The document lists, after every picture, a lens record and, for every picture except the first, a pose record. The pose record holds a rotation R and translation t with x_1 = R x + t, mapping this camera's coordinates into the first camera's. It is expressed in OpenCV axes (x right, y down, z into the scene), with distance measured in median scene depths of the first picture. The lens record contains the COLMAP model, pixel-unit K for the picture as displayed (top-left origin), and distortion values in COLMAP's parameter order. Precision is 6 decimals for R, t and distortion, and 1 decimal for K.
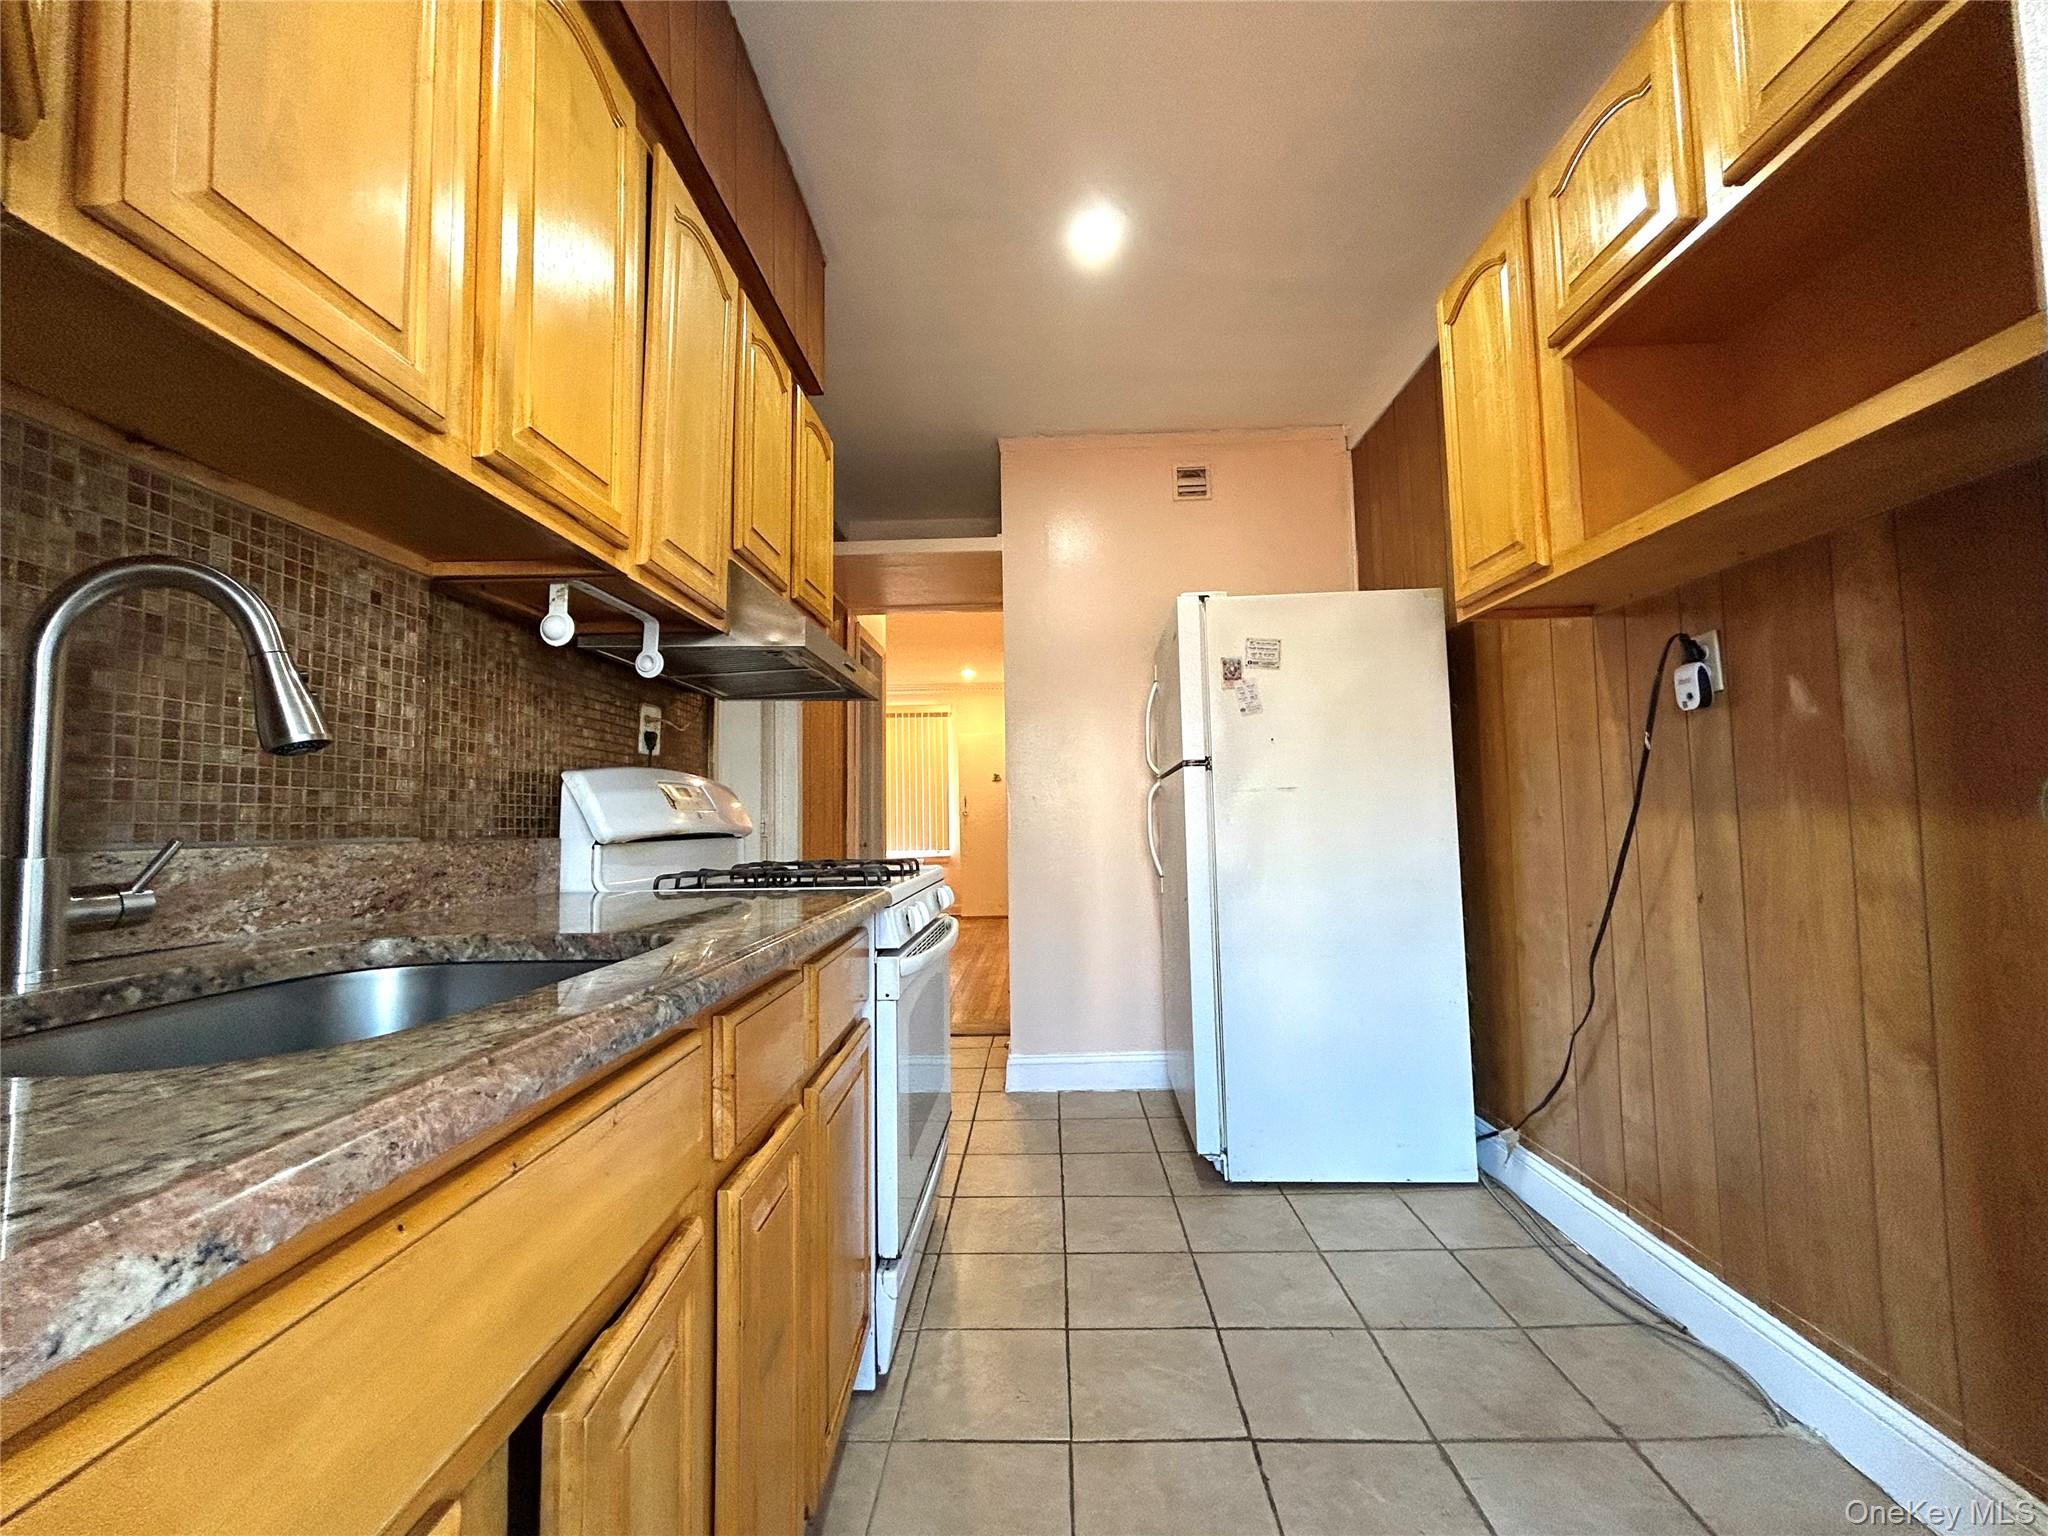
lens RADIAL K [[827.9, 0, 1024.0], [0, 827.9, 768.0], [0, 0, 1]] dist [-0.000292, -0.000128]
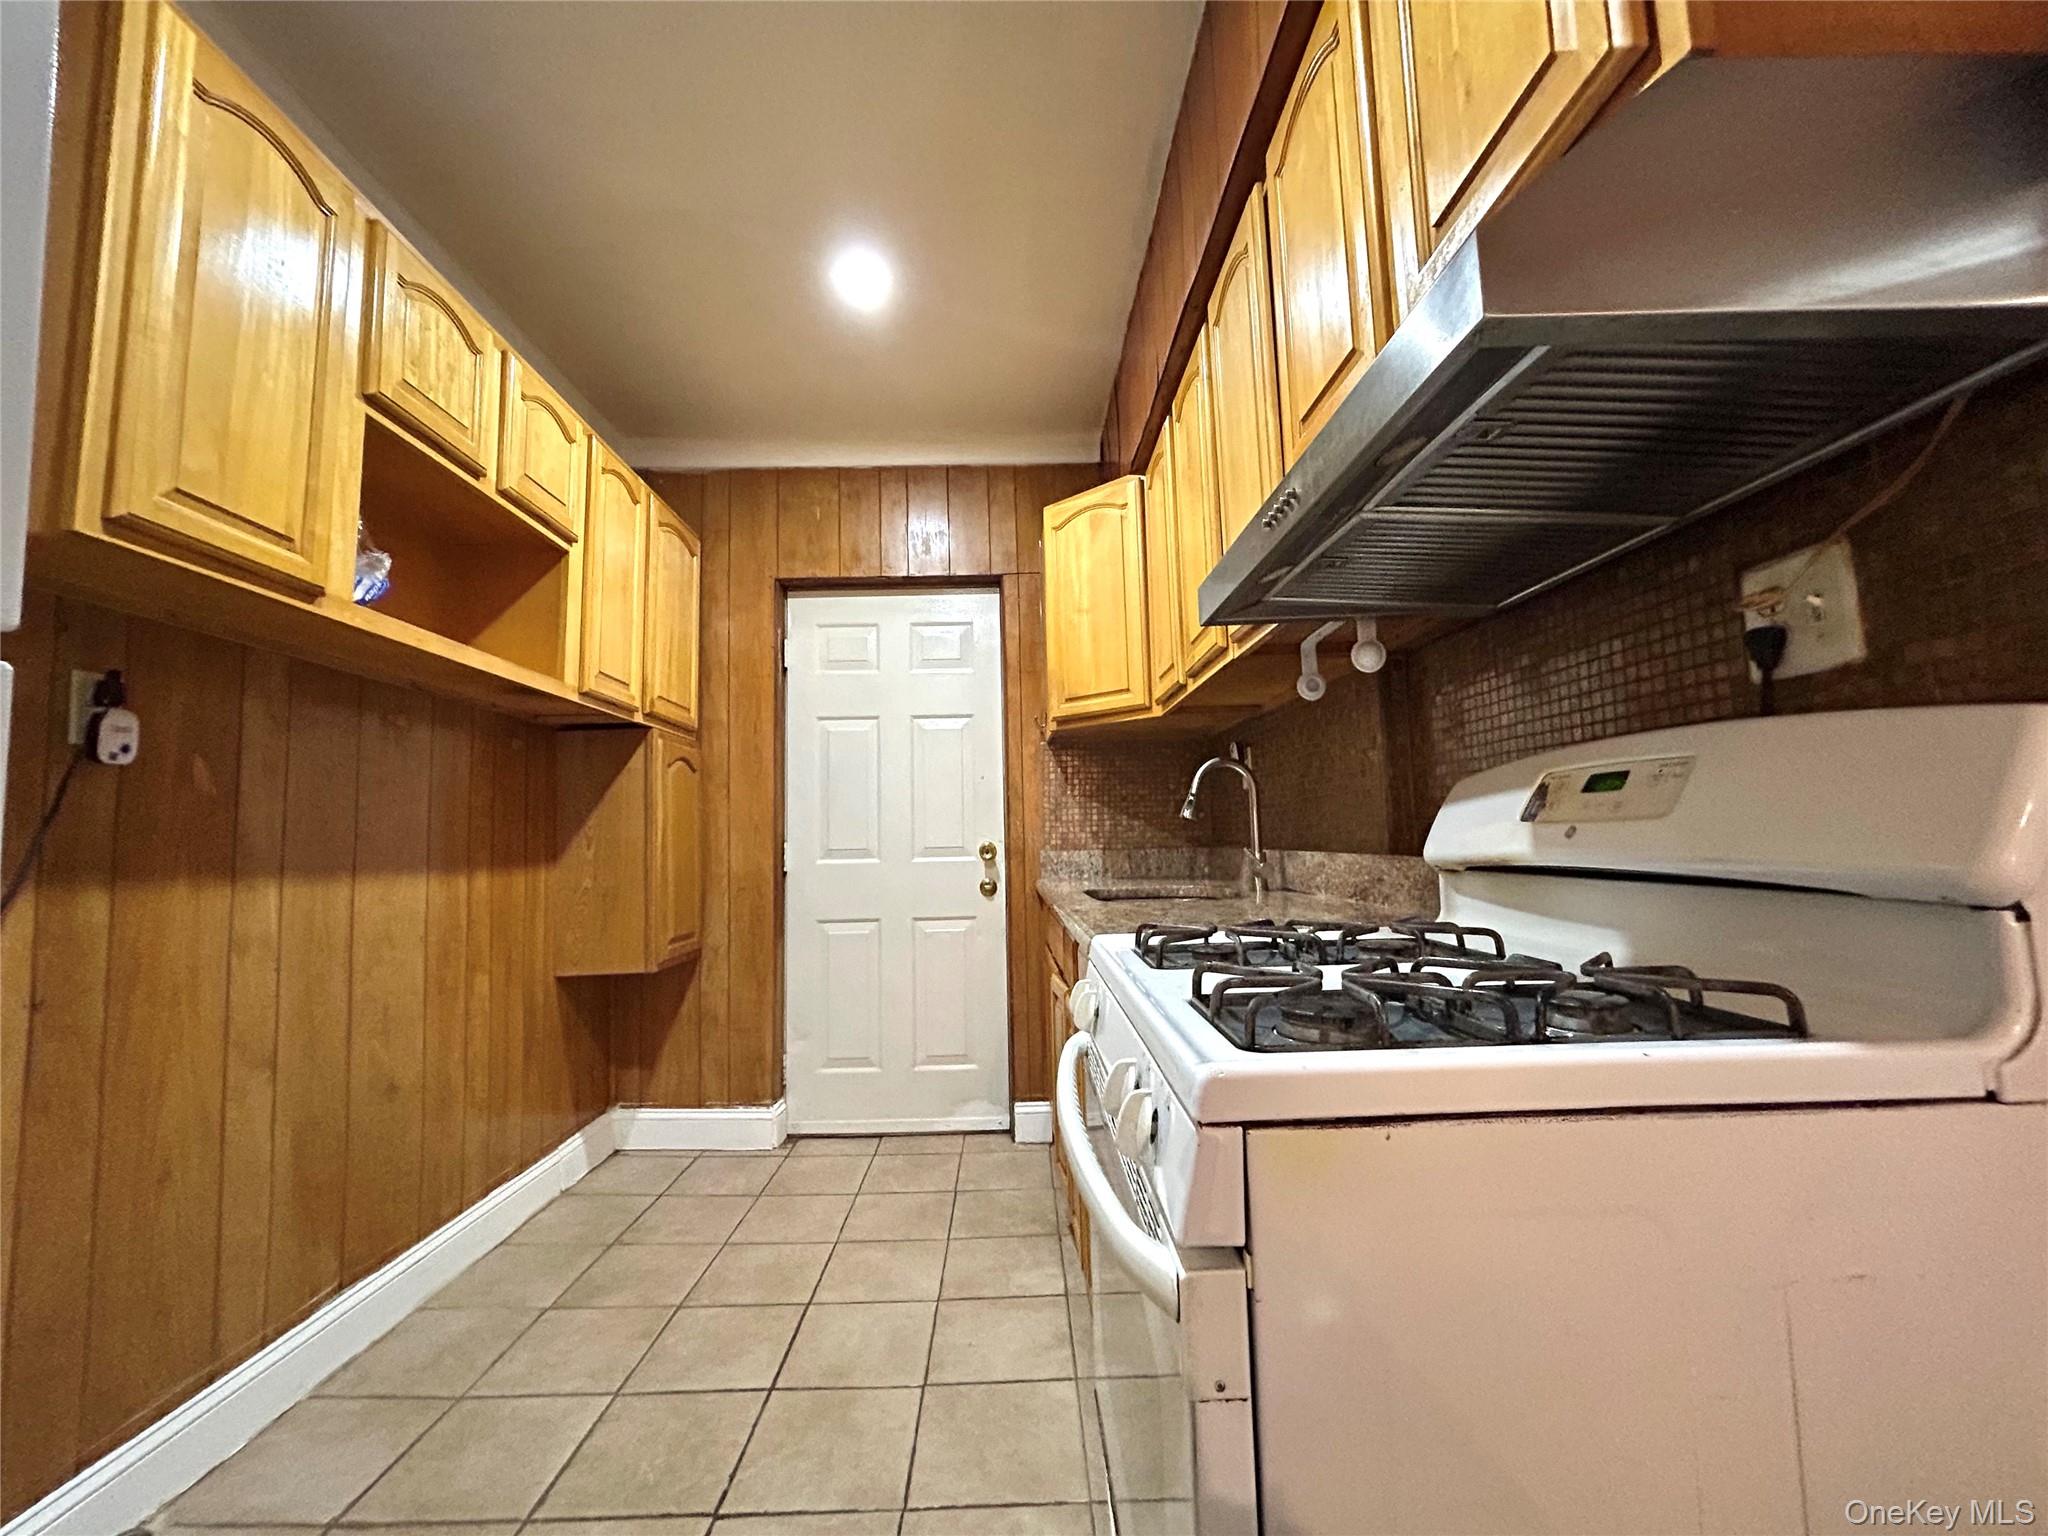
lens RADIAL K [[827.9, 0, 1024.0], [0, 827.9, 768.0], [0, 0, 1]] dist [-0.000292, -0.000128]
pose [[-0.998294, 0.037927, -0.044386, -0.073354], [0.044001, 0.988451, -0.145014, 0.103698], [0.038373, -0.146720, -0.988434, 2.050927]]
